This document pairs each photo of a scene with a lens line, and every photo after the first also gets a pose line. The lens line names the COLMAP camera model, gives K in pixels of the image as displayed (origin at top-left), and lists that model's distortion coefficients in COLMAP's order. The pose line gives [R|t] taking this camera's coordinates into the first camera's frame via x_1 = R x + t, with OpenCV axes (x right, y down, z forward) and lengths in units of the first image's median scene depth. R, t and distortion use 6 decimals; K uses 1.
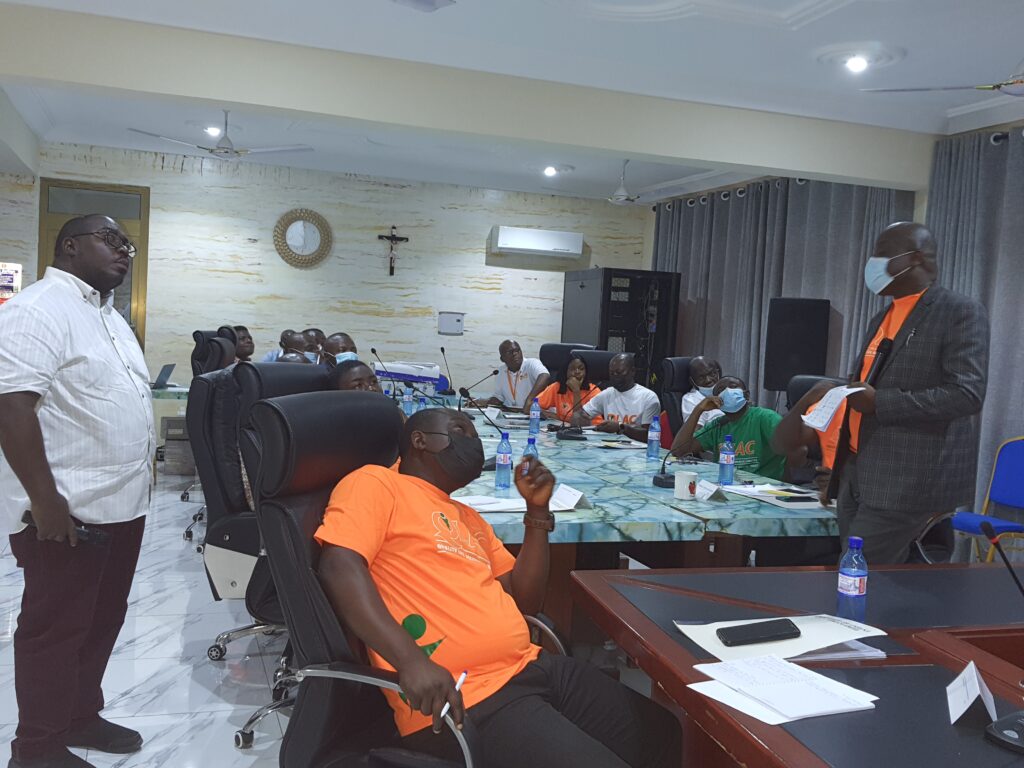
lens RADIAL K [[1034.5, 0, 517.0], [0, 1034.5, 397.8], [0, 0, 1]] dist [0.105211, -0.217807]
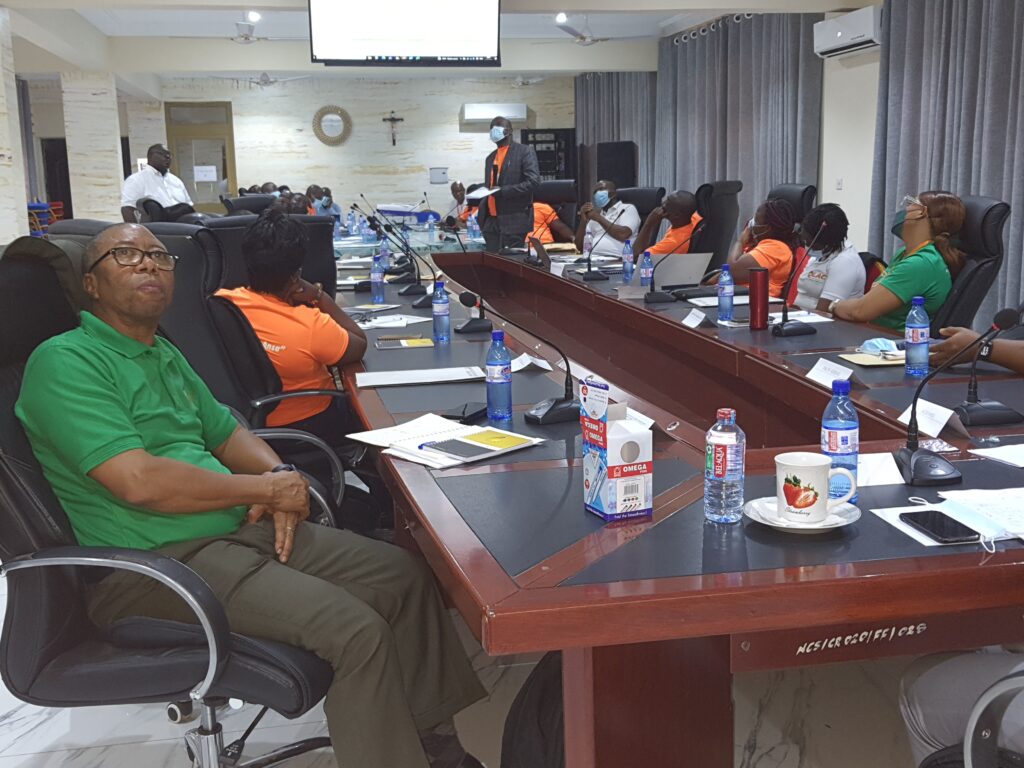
lens RADIAL K [[1143.0, 0, 512.0], [0, 1143.0, 384.0], [0, 0, 1]] dist [0.136797, -0.296514]
pose [[0.986740, -0.055001, -0.152707, 0.285462], [0.070608, 0.992606, 0.098732, 0.071157], [0.146147, -0.108205, 0.983327, -0.640744]]
